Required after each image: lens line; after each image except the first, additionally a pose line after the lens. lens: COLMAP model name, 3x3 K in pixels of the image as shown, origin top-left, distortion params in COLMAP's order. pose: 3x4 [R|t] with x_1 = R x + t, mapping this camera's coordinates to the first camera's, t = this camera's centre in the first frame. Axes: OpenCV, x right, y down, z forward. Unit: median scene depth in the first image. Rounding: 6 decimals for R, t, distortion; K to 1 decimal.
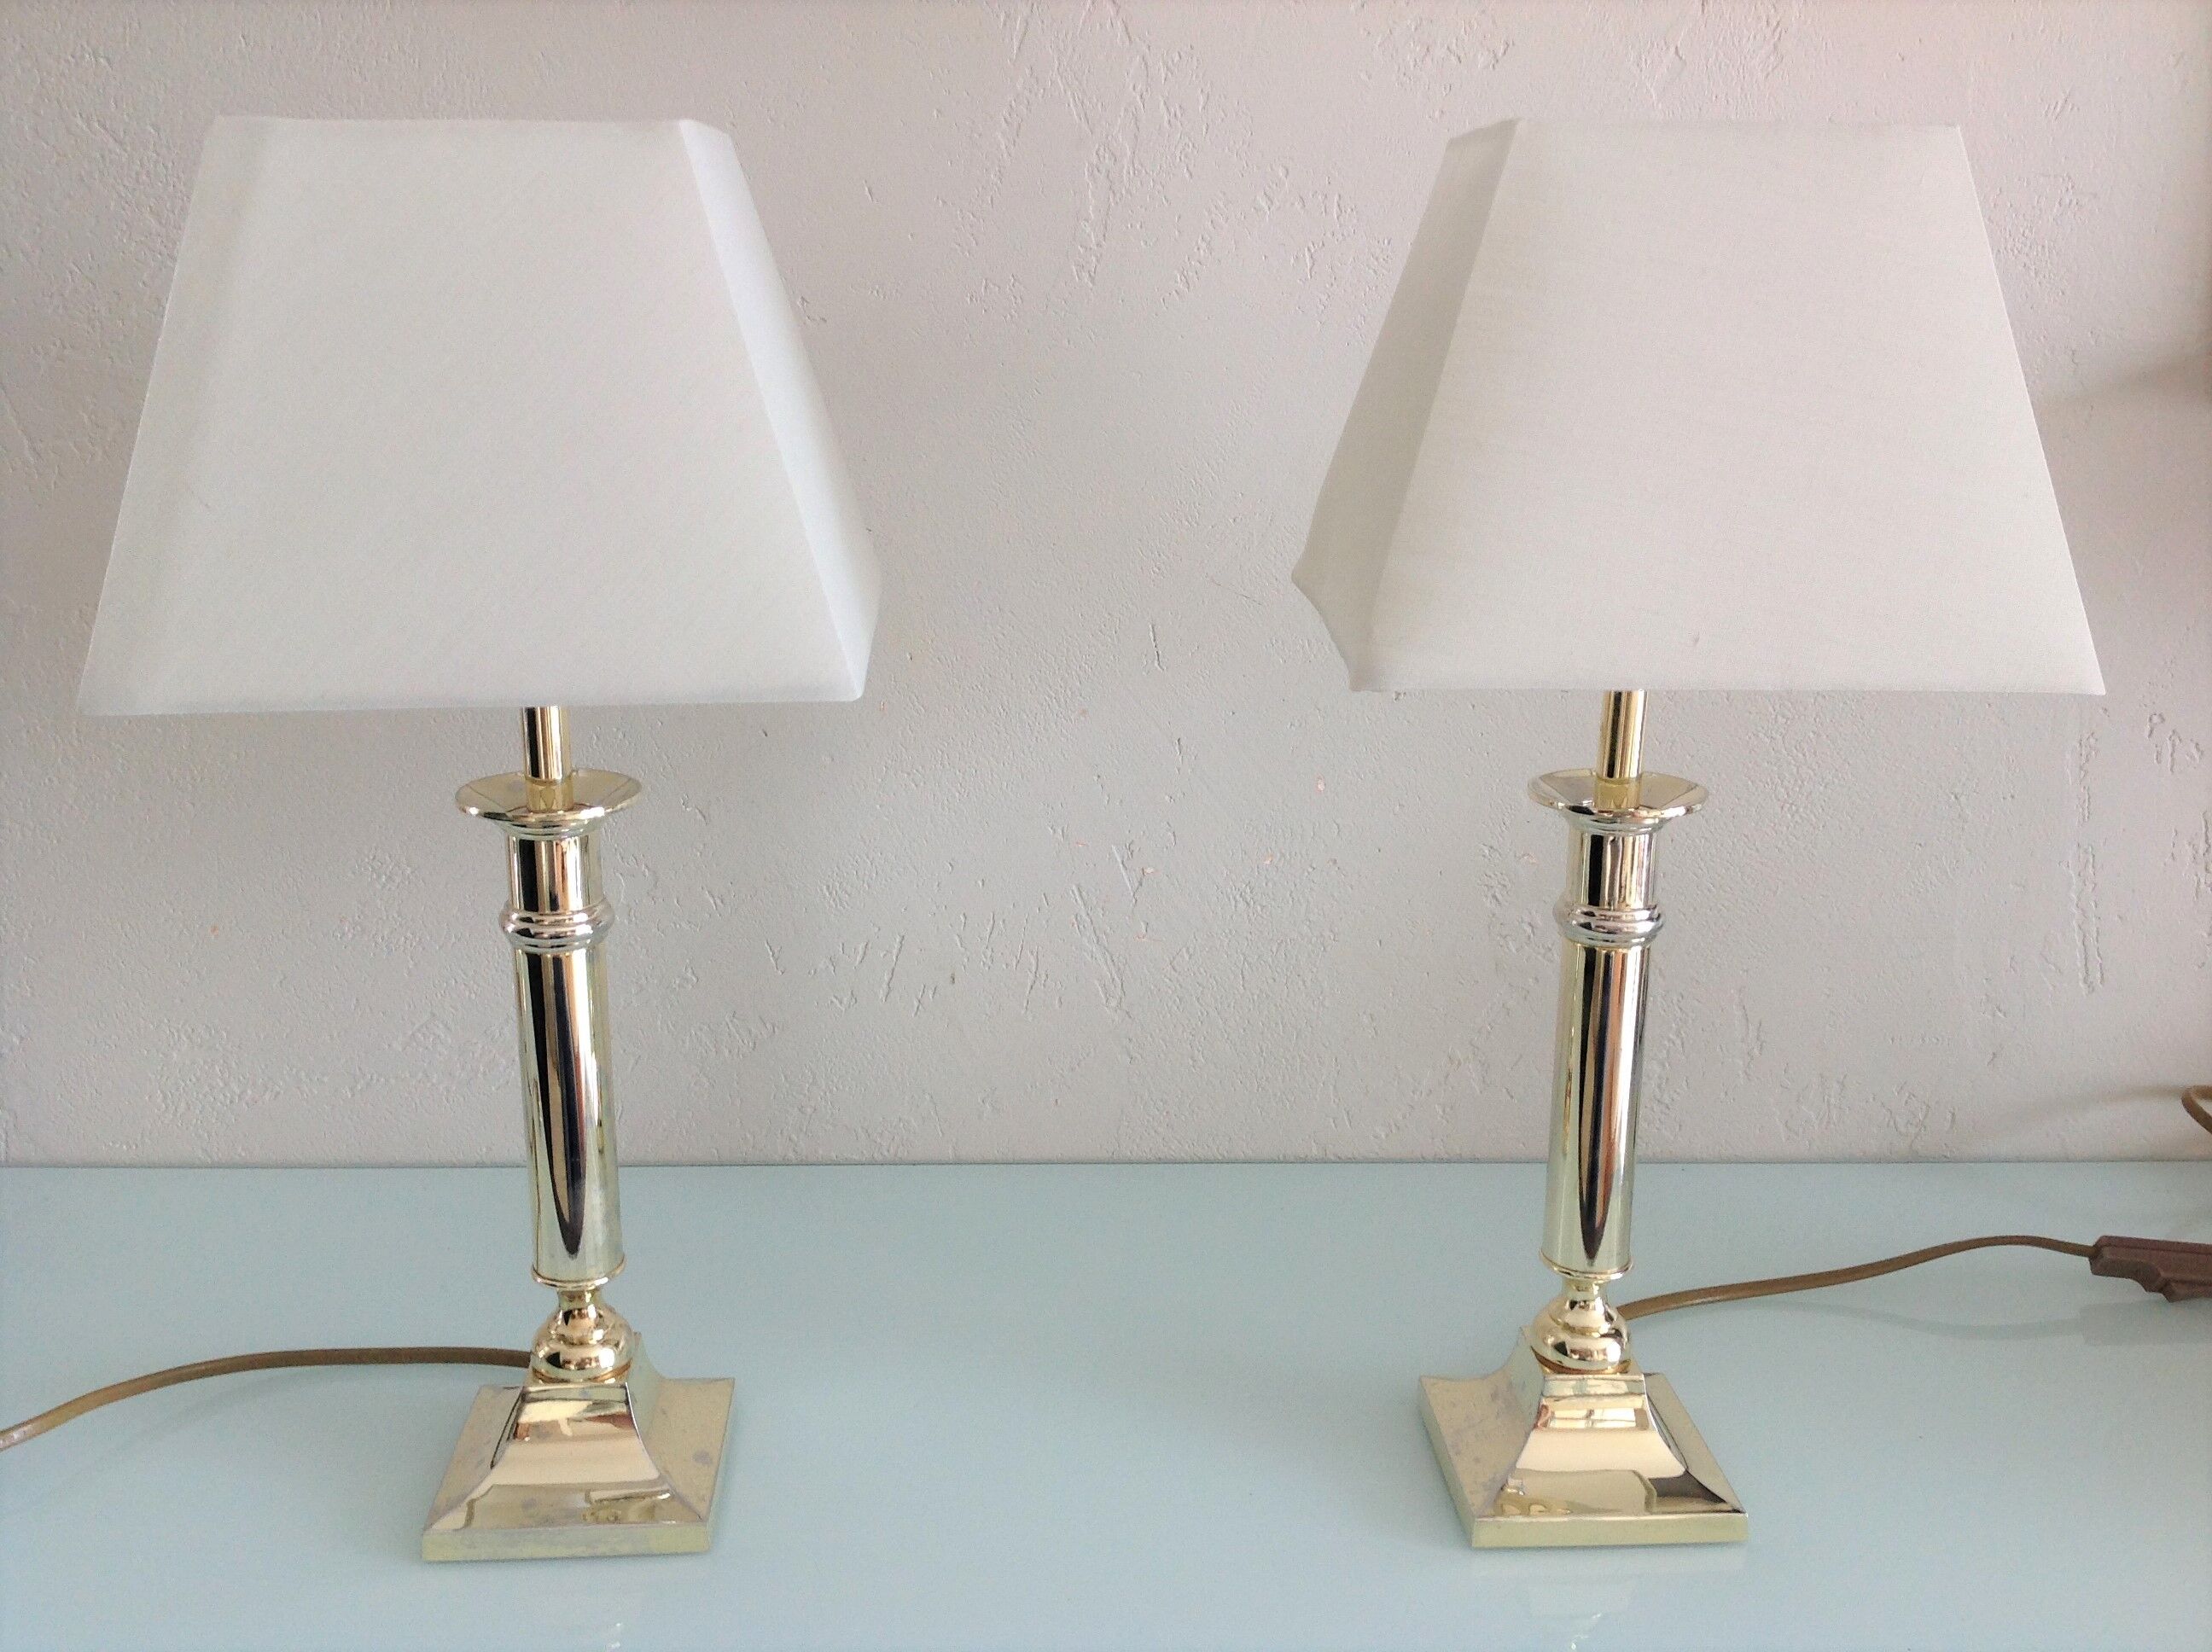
lens RADIAL K [[2108.9, 0, 1093.0], [0, 2108.9, 788.9], [0, 0, 1]] dist [0.147469, -0.335261]
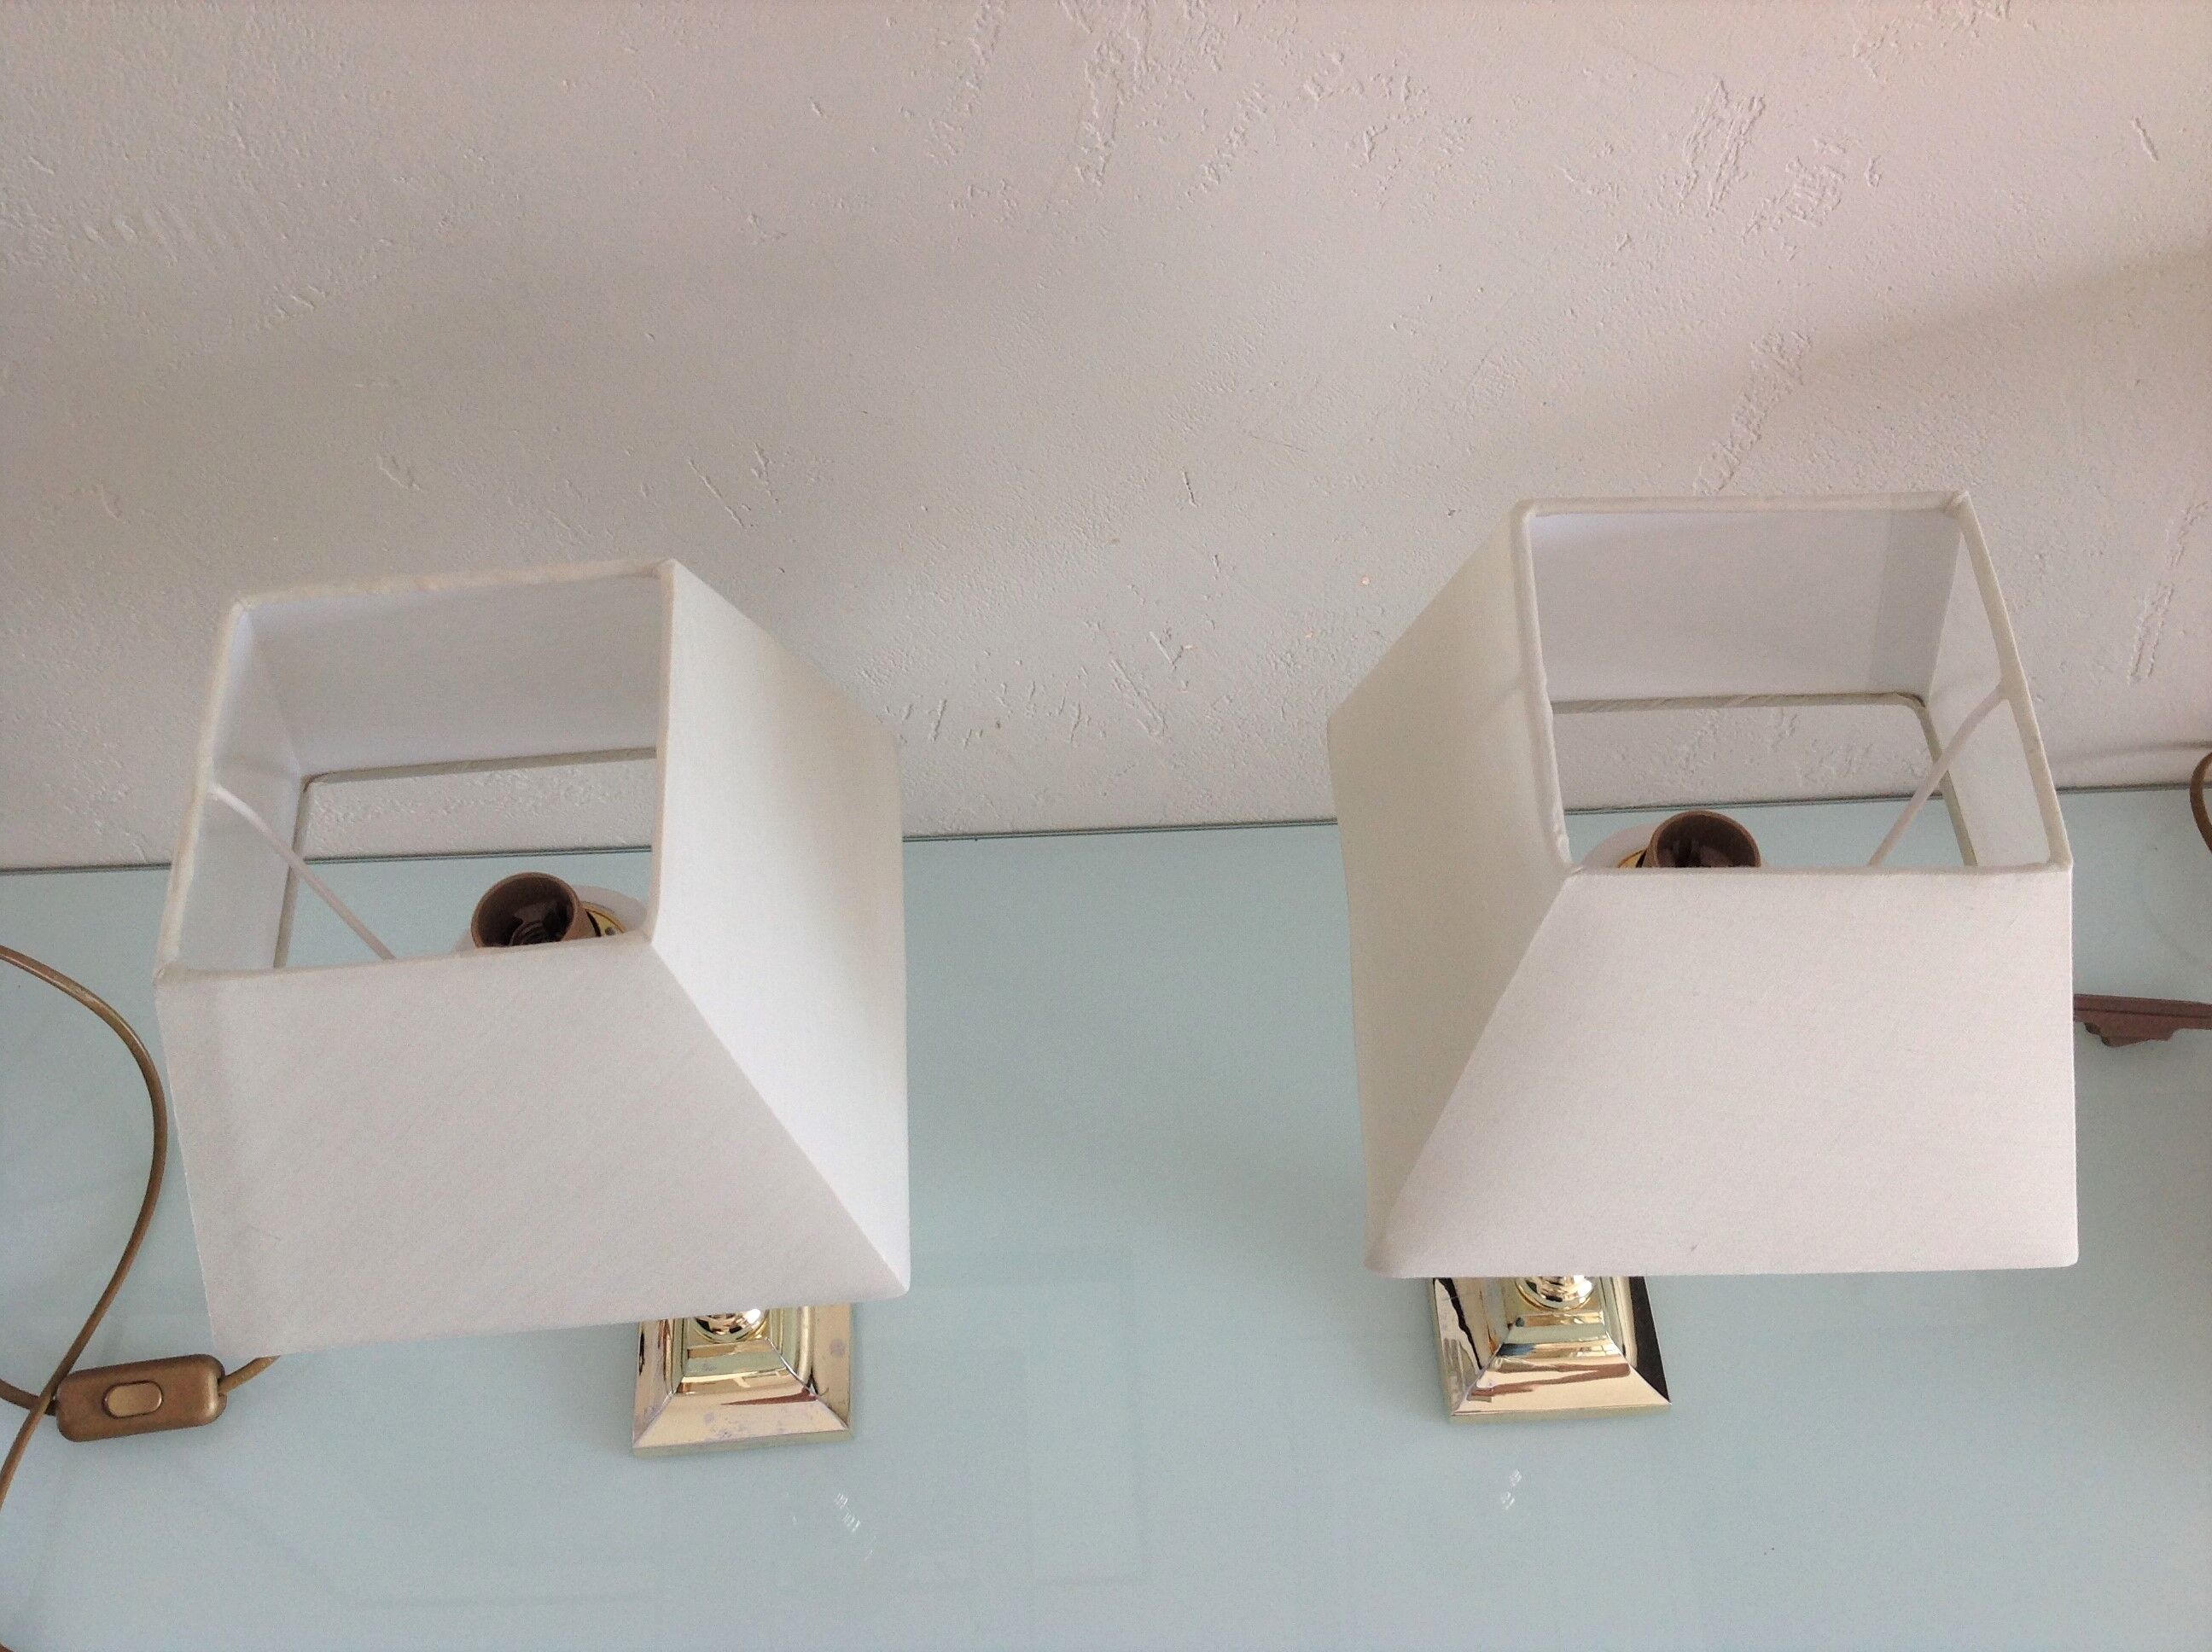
lens RADIAL K [[2130.5, 0, 1090.0], [0, 2130.5, 814.3], [0, 0, 1]] dist [0.139163, -0.311388]
pose [[0.998478, -0.028904, -0.046974, 0.025481], [0.052758, 0.748874, 0.660609, -0.562498], [0.016083, -0.662082, 0.749259, 0.202333]]
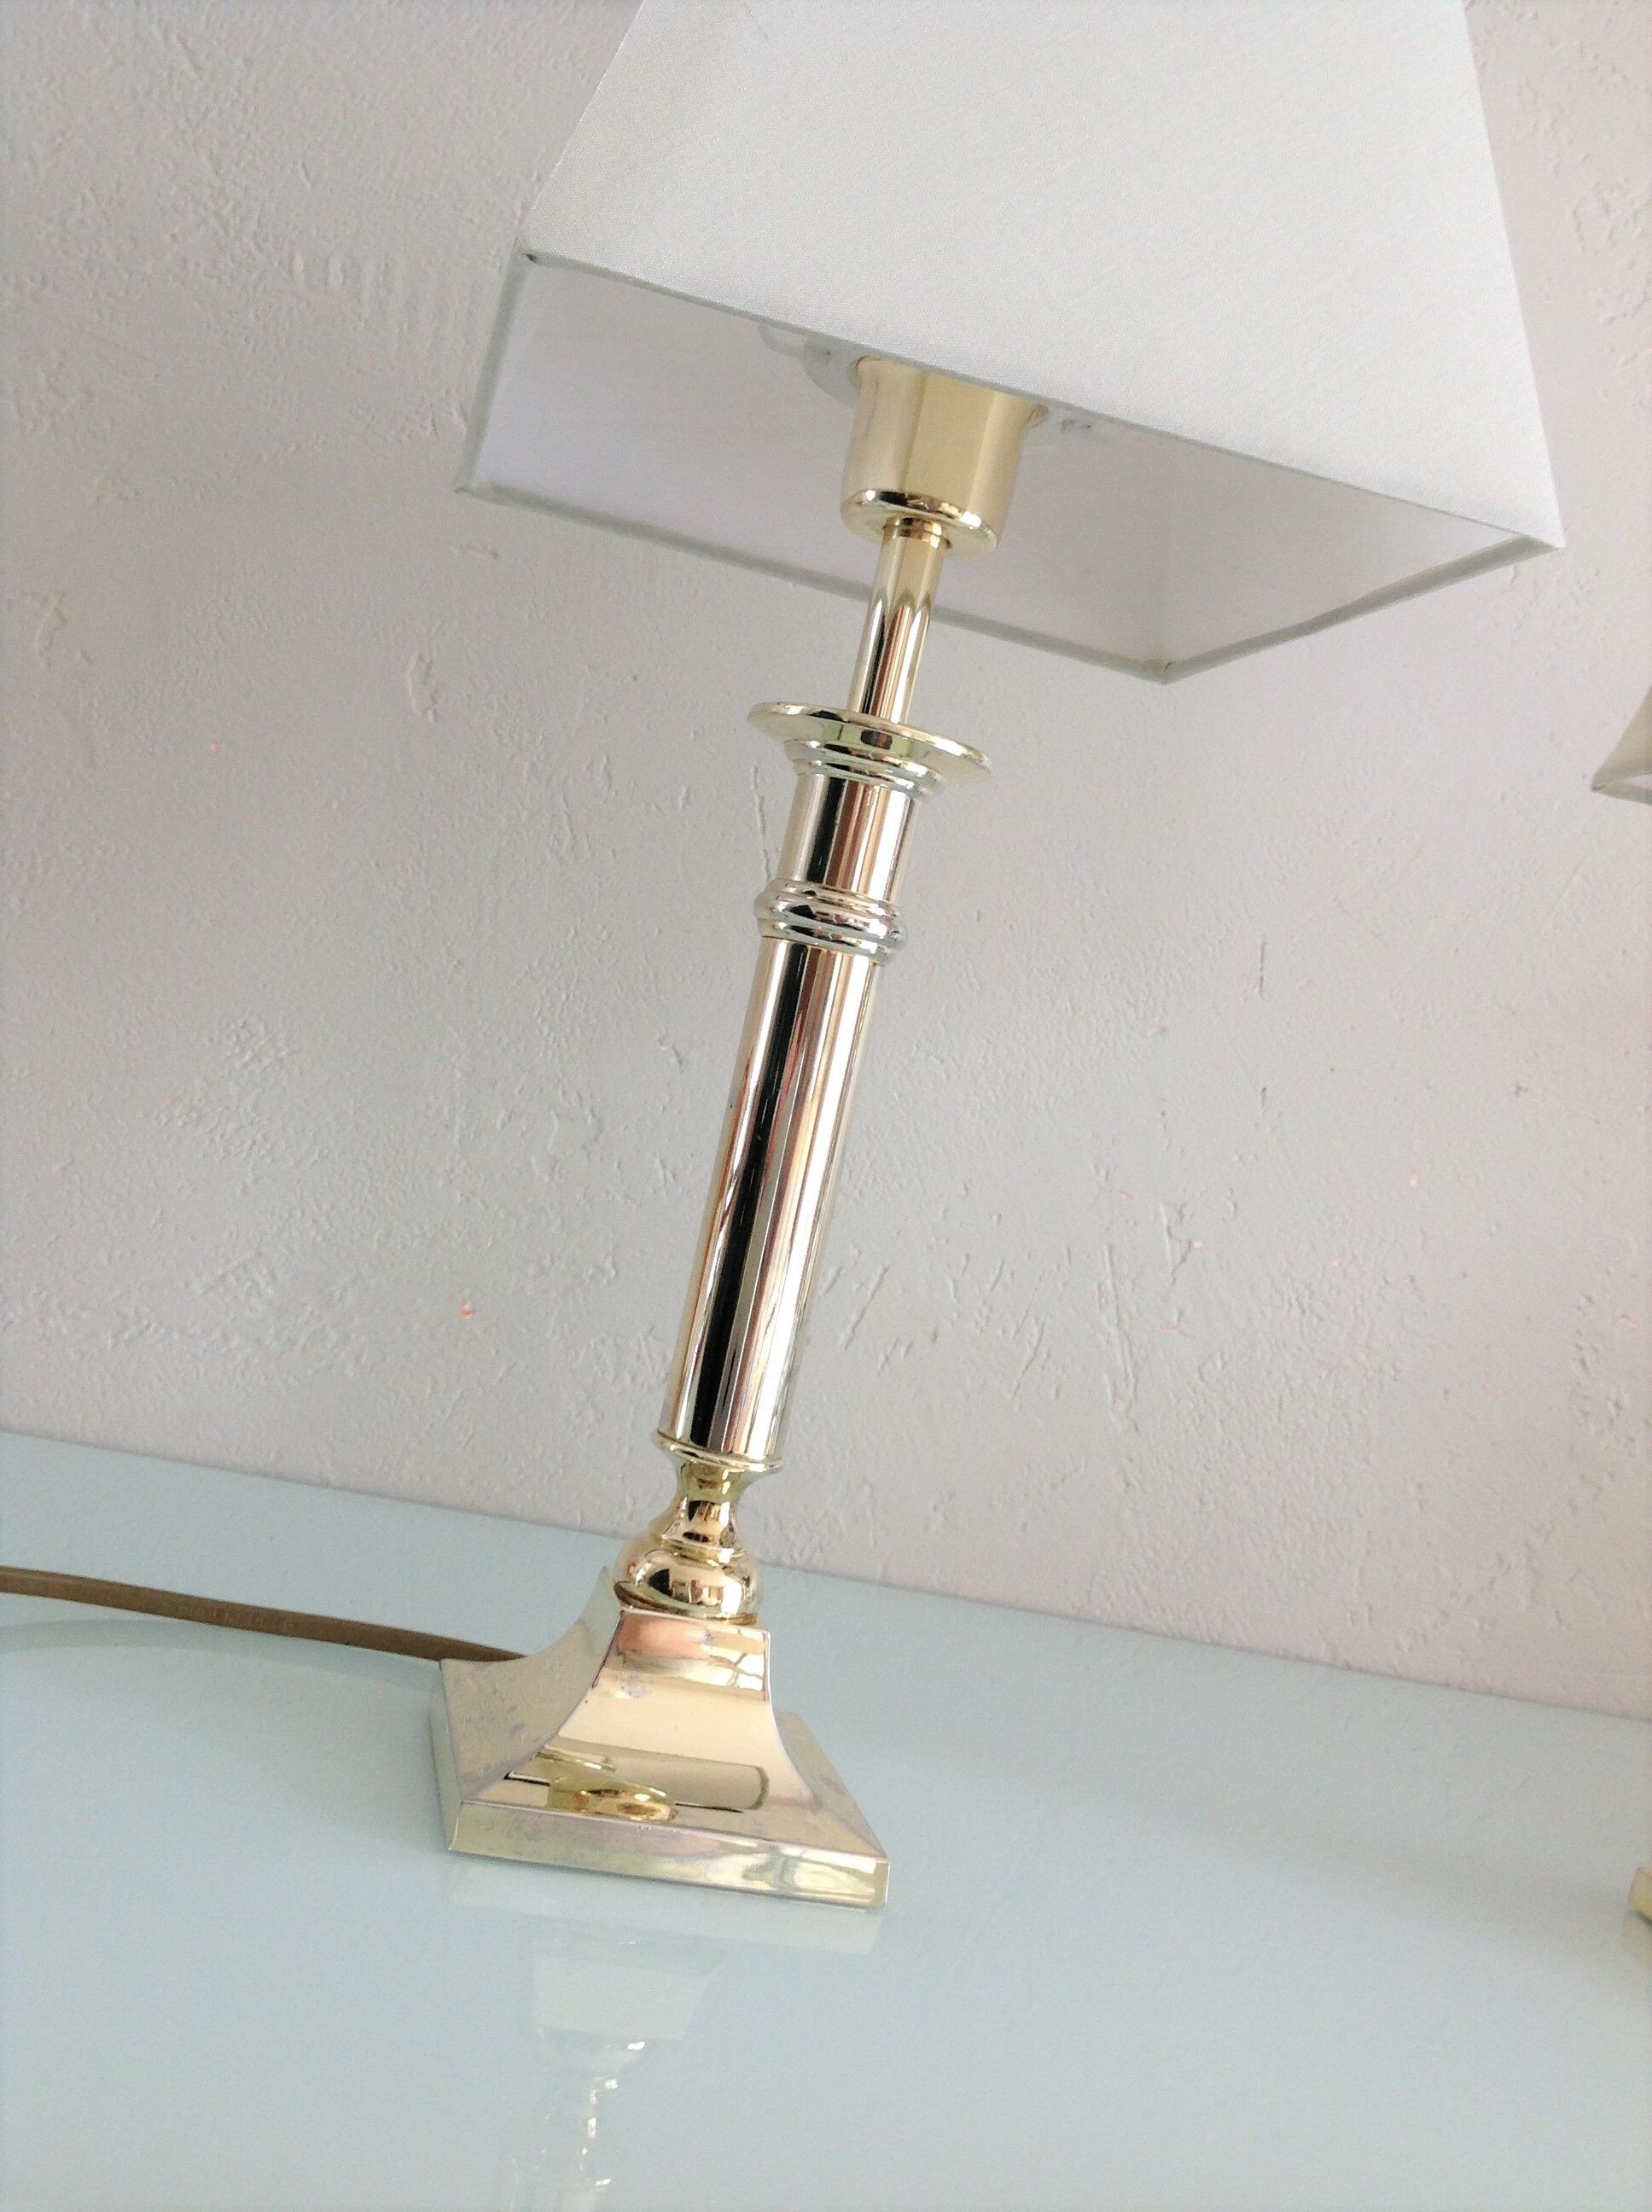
lens RADIAL K [[2130.5, 0, 796.9], [0, 2130.5, 1096.2], [0, 0, 1]] dist [0.139163, -0.311388]
pose [[0.965456, 0.204885, 0.160987, -0.263520], [-0.159490, 0.953242, -0.256695, 0.218444], [-0.206052, 0.222152, 0.952990, 0.241585]]
